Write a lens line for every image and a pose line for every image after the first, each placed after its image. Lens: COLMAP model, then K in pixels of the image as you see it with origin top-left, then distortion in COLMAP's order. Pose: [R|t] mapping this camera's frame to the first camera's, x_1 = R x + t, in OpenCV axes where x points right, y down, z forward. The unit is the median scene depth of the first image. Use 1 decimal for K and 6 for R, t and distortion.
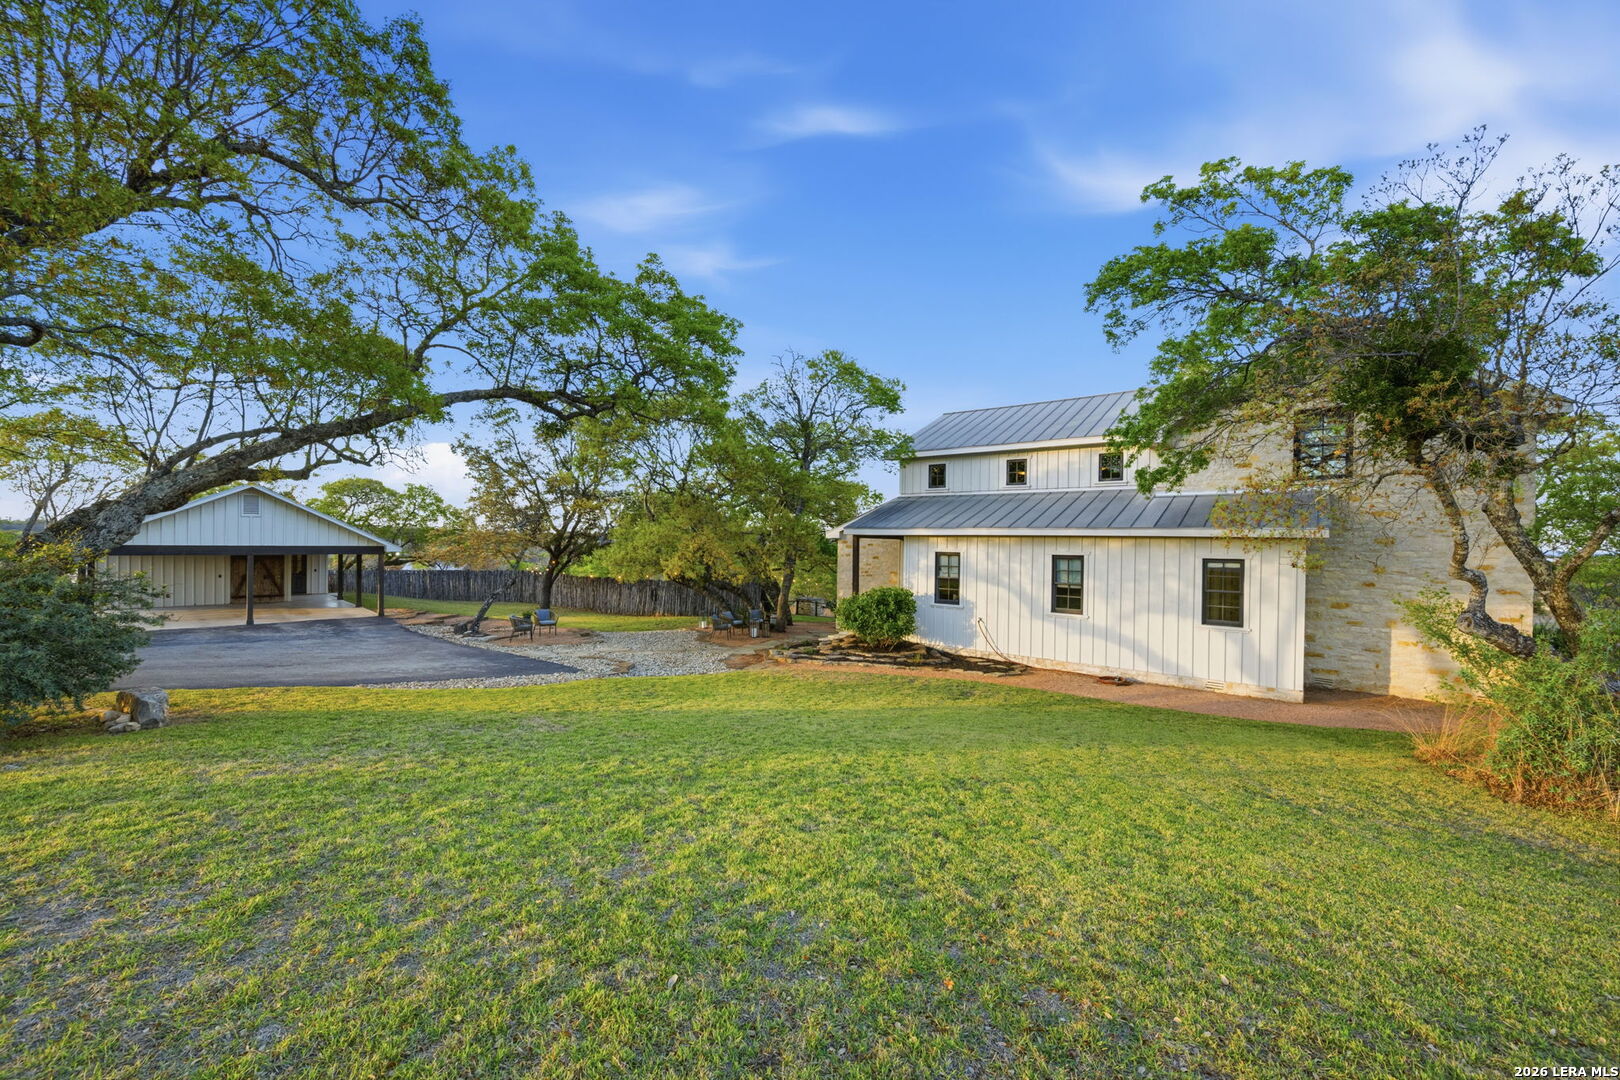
lens RADIAL K [[1061.4, 0, 810.0], [0, 1061.4, 540.0], [0, 0, 1]] dist [0.001593, 0.003324]
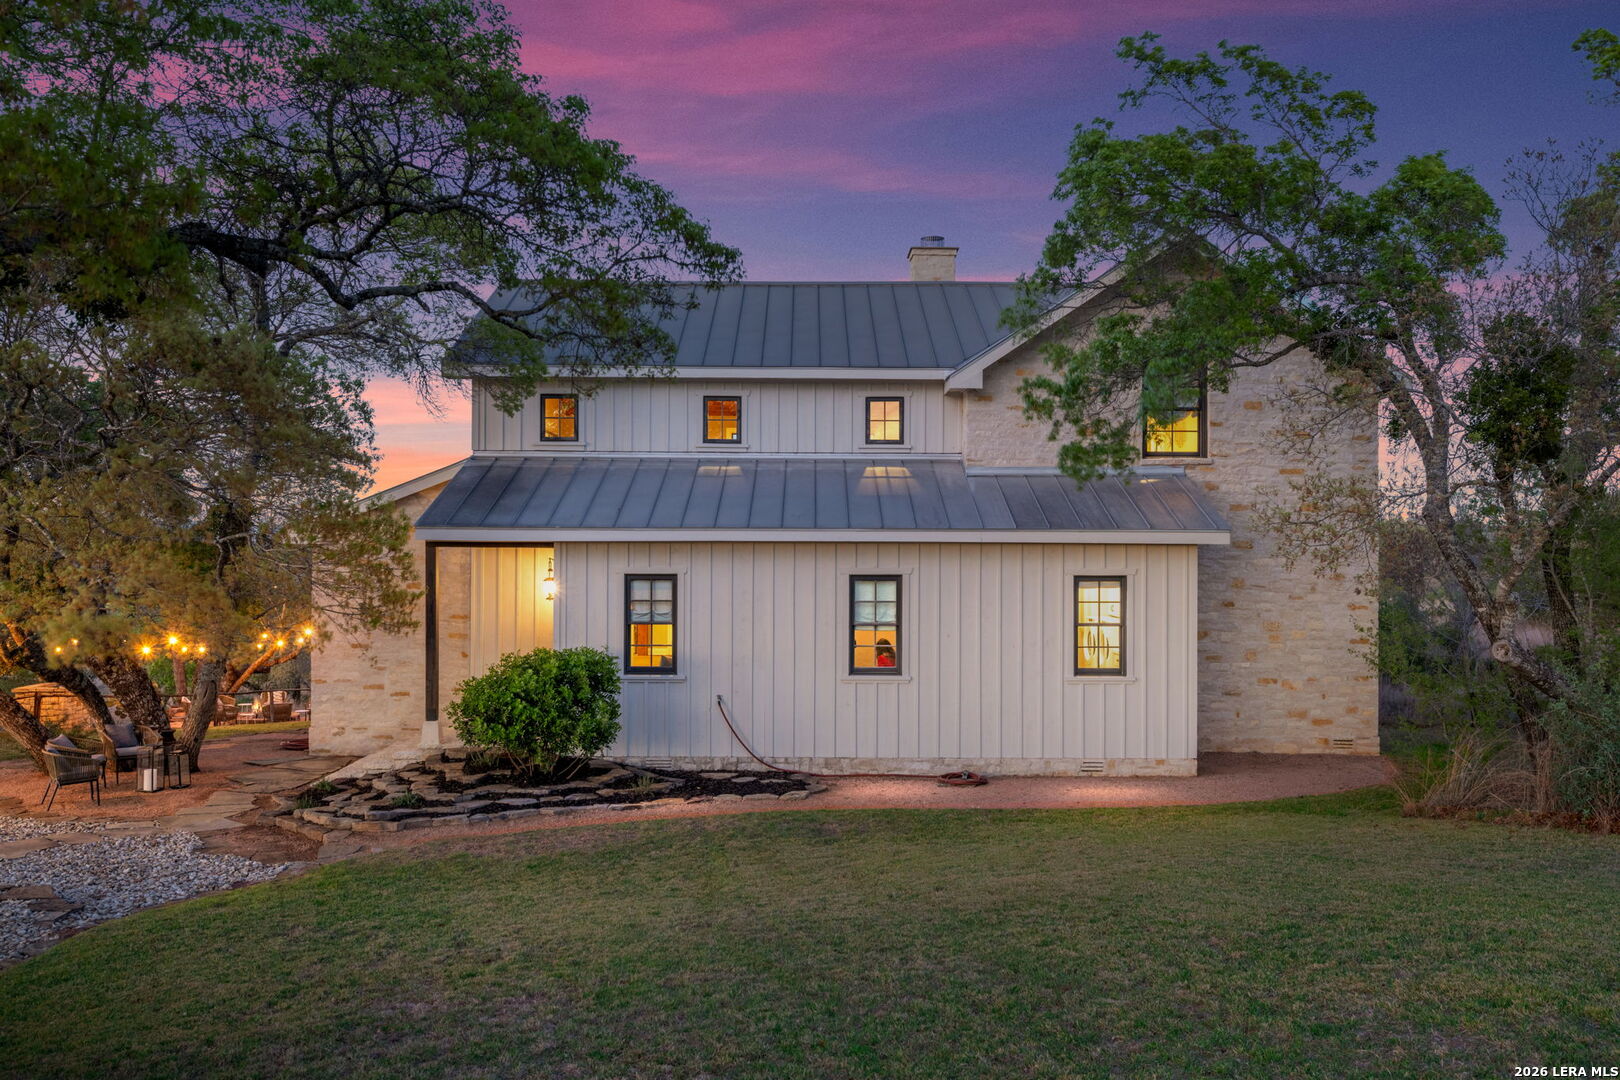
lens RADIAL K [[1061.4, 0, 810.0], [0, 1061.4, 540.0], [0, 0, 1]] dist [0.001593, 0.003324]
pose [[0.673470, 0.004678, 0.739200, -0.211254], [0.002135, 0.999963, -0.008274, -0.000355], [-0.739212, 0.007151, 0.673435, 0.614445]]
